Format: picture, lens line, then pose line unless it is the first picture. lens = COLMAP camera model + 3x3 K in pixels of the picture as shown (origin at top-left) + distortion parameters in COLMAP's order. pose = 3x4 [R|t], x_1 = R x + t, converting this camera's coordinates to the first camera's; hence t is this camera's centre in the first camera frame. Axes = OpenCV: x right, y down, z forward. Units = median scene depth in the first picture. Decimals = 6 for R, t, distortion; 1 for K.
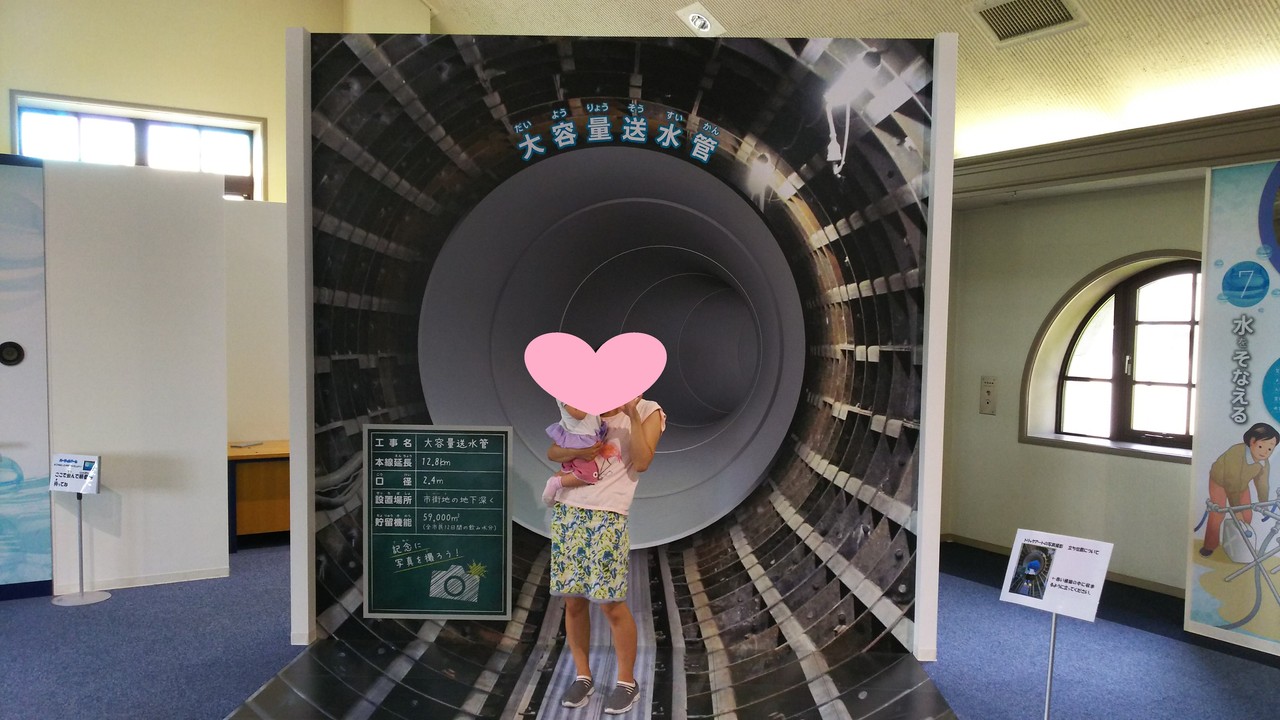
lens RADIAL K [[992.7, 0, 644.4], [0, 992.7, 360.8], [0, 0, 1]] dist [-0.009148, -0.002369]
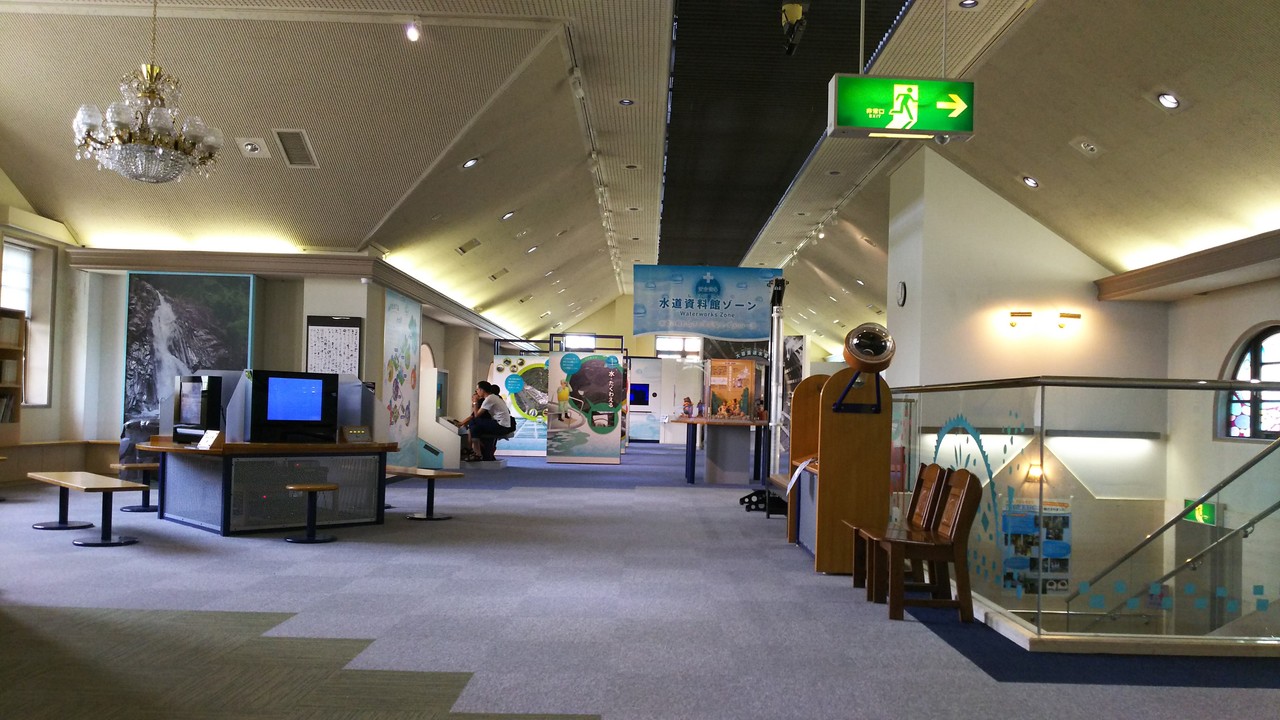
lens RADIAL K [[992.7, 0, 640.1], [0, 992.7, 358.8], [0, 0, 1]] dist [-0.009148, -0.002369]
pose [[0.872198, -0.021020, -0.488702, 2.097593], [0.006923, 0.999507, -0.030635, -0.032077], [0.489105, 0.023336, 0.871913, -4.066241]]
